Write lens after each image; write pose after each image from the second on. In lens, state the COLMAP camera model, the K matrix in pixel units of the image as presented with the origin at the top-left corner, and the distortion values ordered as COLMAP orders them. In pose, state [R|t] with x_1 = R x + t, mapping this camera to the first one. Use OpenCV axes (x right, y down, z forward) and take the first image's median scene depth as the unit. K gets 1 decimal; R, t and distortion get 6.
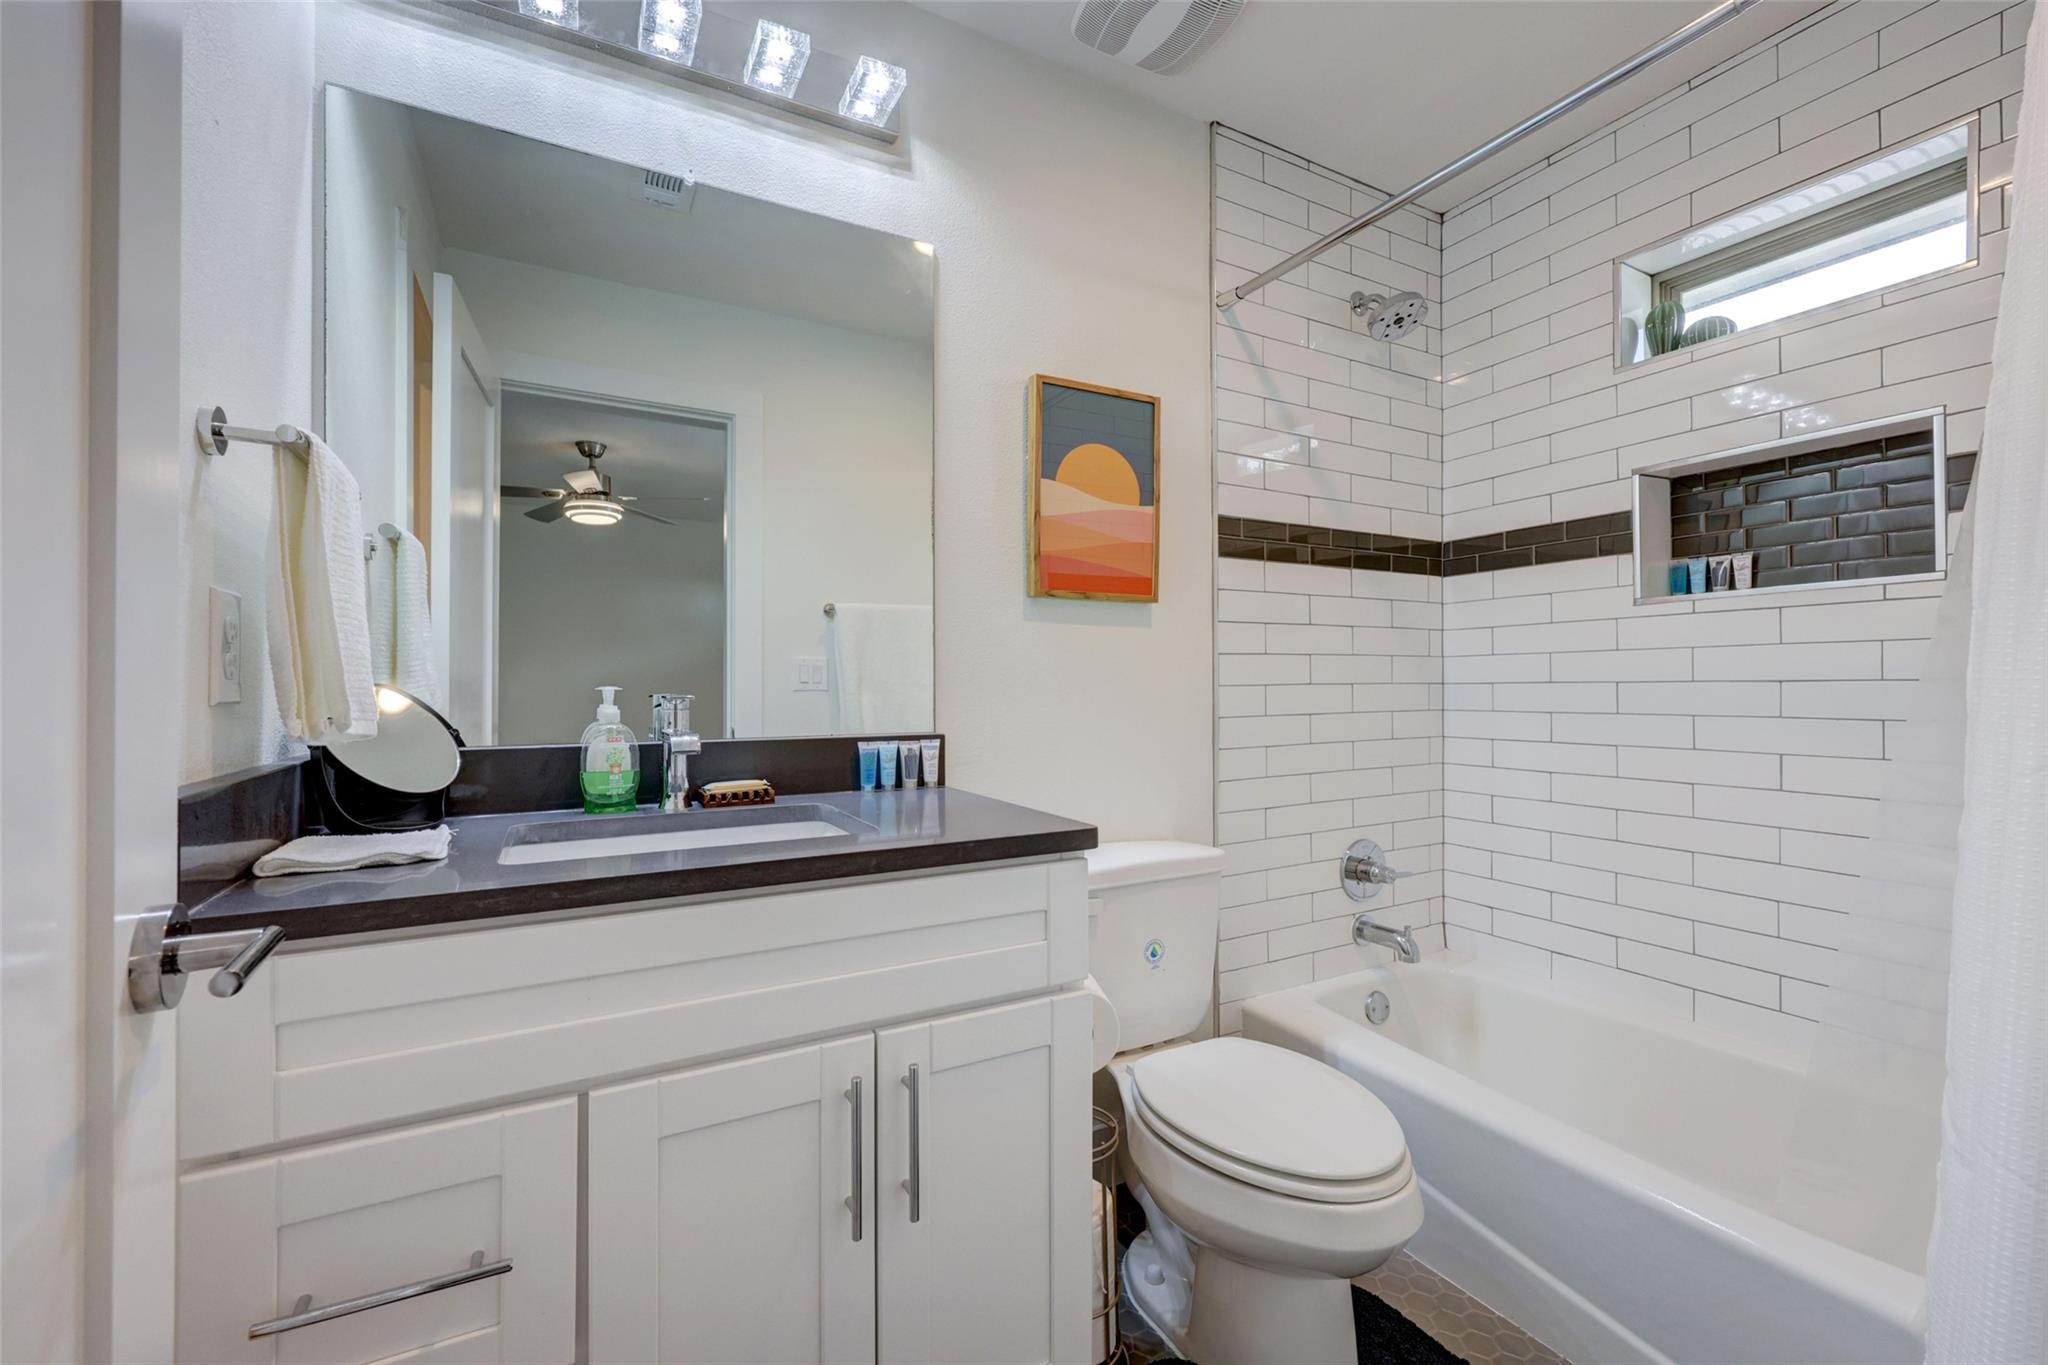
lens RADIAL K [[792.1, 0, 988.3], [0, 792.1, 696.7], [0, 0, 1]] dist [-0.007009, -0.000184]
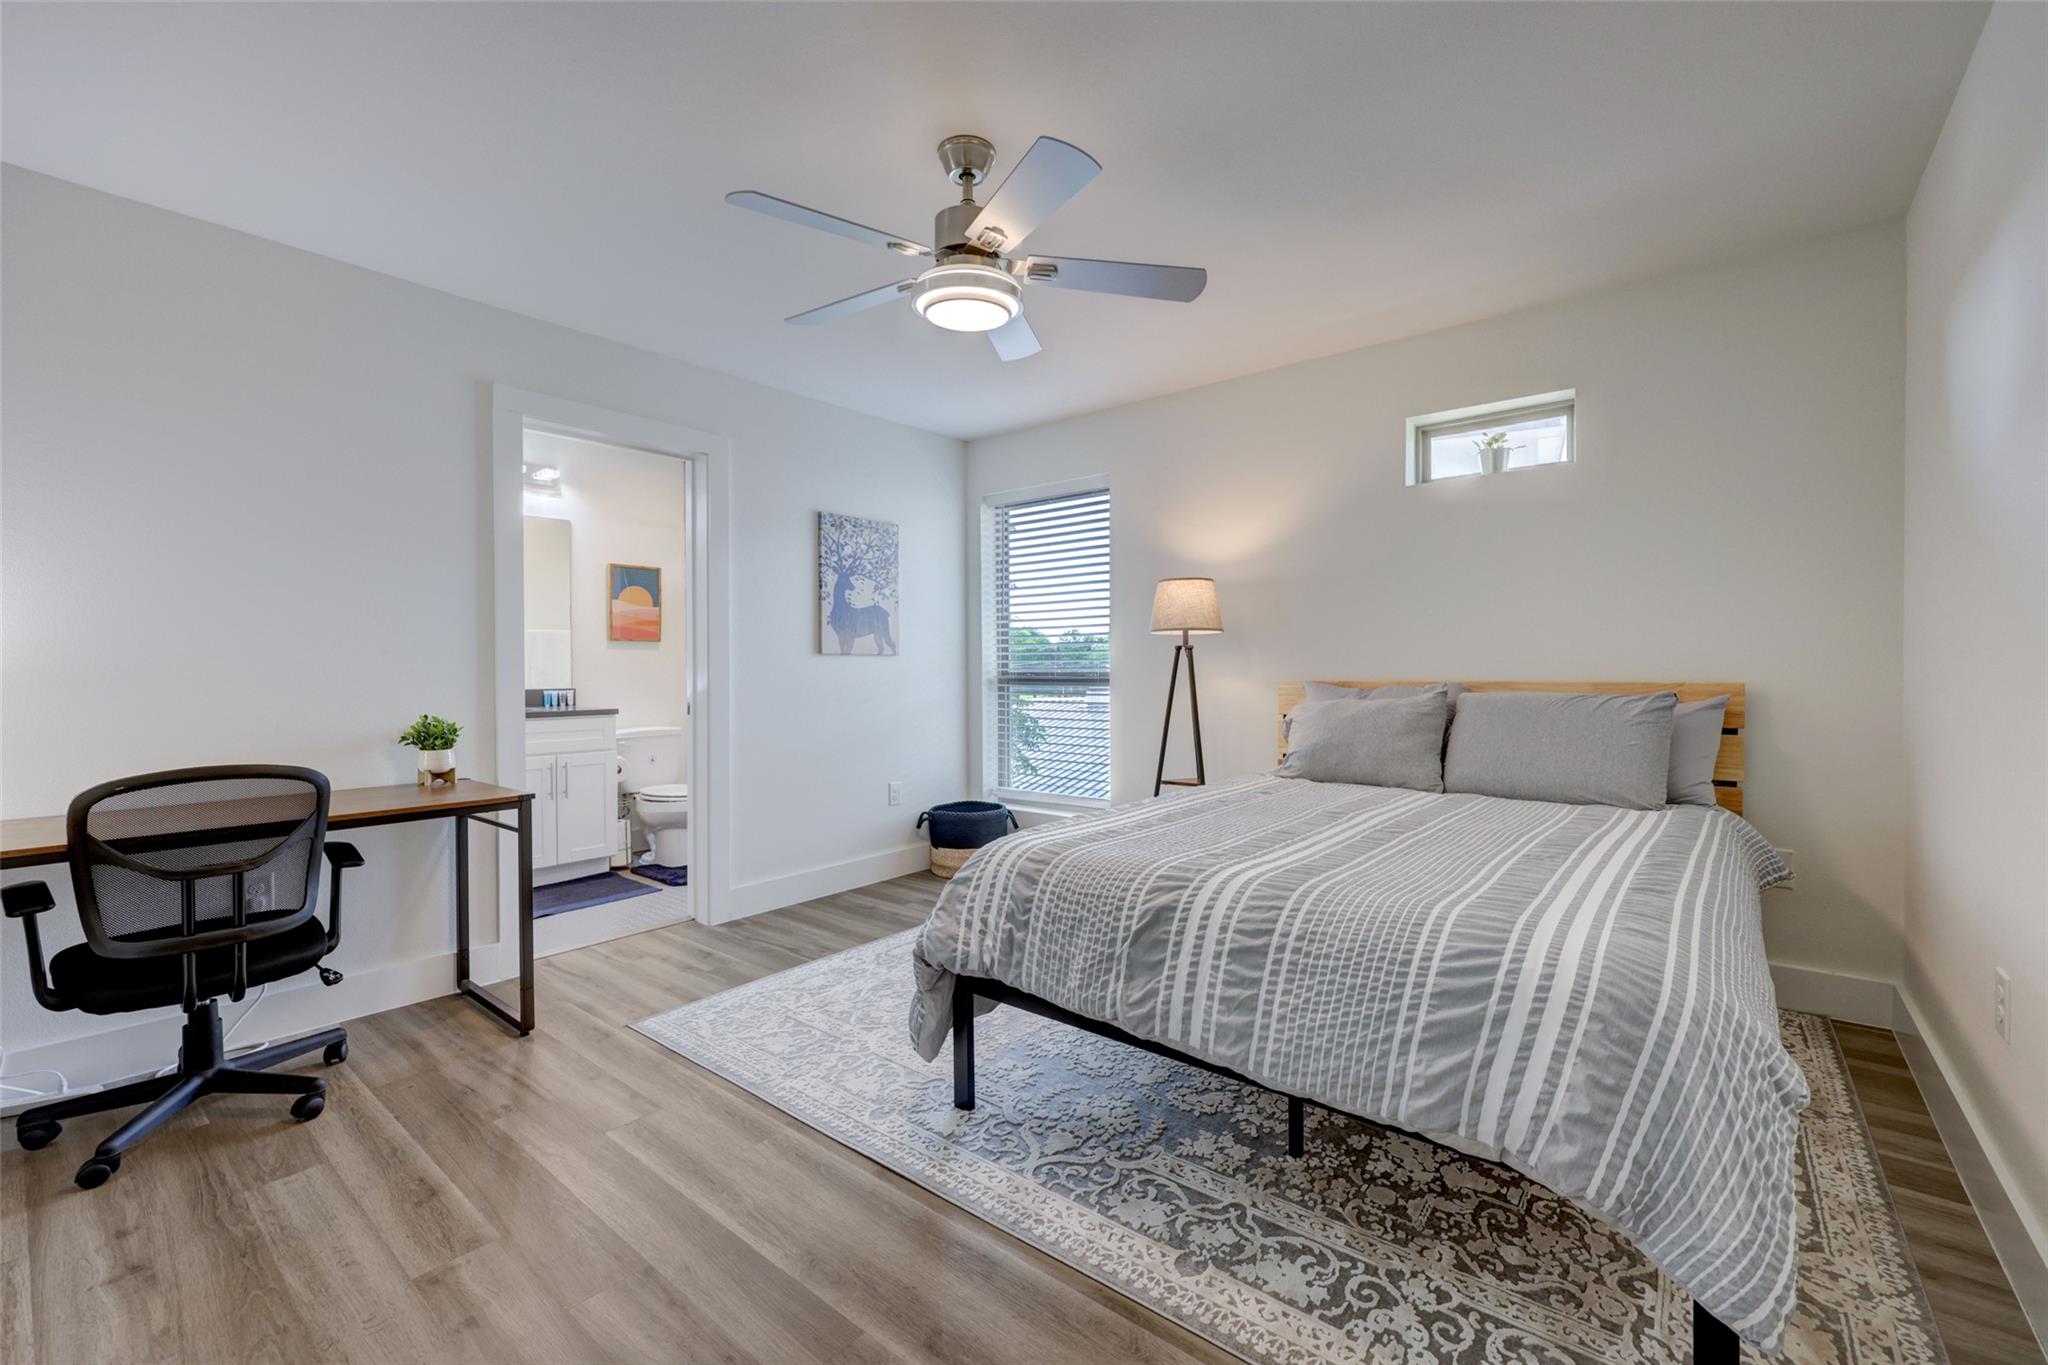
lens RADIAL K [[853.0, 0, 1024.0], [0, 853.0, 682.5], [0, 0, 1]] dist [-0.011997, -0.000048]
pose [[0.914268, -0.007510, 0.405040, 0.193851], [0.005994, 0.999969, 0.005009, 0.022551], [-0.405066, -0.002152, 0.914285, -2.634271]]
